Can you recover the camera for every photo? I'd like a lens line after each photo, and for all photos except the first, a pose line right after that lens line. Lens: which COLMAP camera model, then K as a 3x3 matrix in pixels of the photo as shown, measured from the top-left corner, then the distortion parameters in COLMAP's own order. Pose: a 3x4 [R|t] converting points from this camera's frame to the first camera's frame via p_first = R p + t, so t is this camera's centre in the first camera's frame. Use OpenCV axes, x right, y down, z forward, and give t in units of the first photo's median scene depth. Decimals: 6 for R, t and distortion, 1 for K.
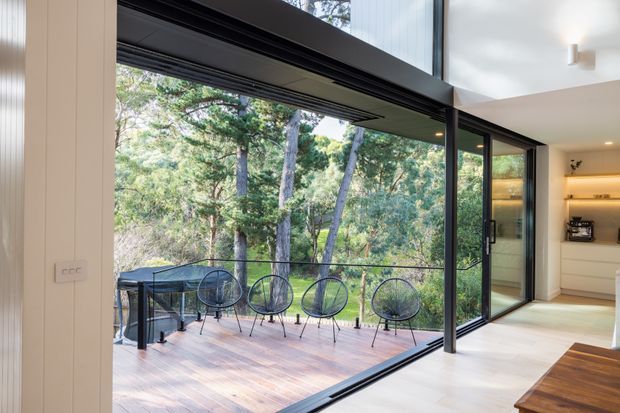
lens RADIAL K [[415.6, 0, 303.7], [0, 415.6, 208.3], [0, 0, 1]] dist [0.000012, -0.001935]
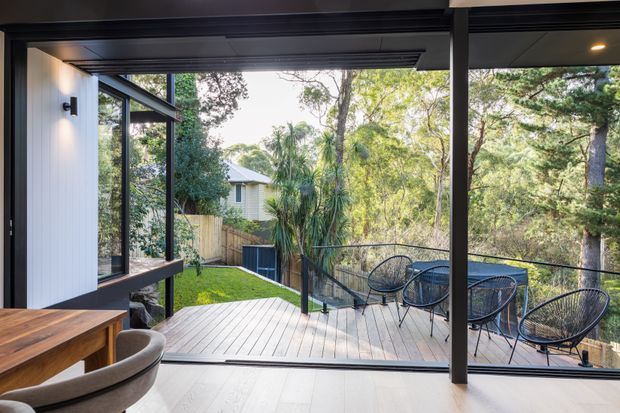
lens RADIAL K [[415.6, 0, 305.8], [0, 415.6, 207.2], [0, 0, 1]] dist [0.000012, -0.001935]
pose [[0.633733, -0.003281, -0.773545, 0.401915], [0.001085, 0.999994, -0.003354, 0.039123], [0.773551, 0.001286, 0.633733, 0.232325]]
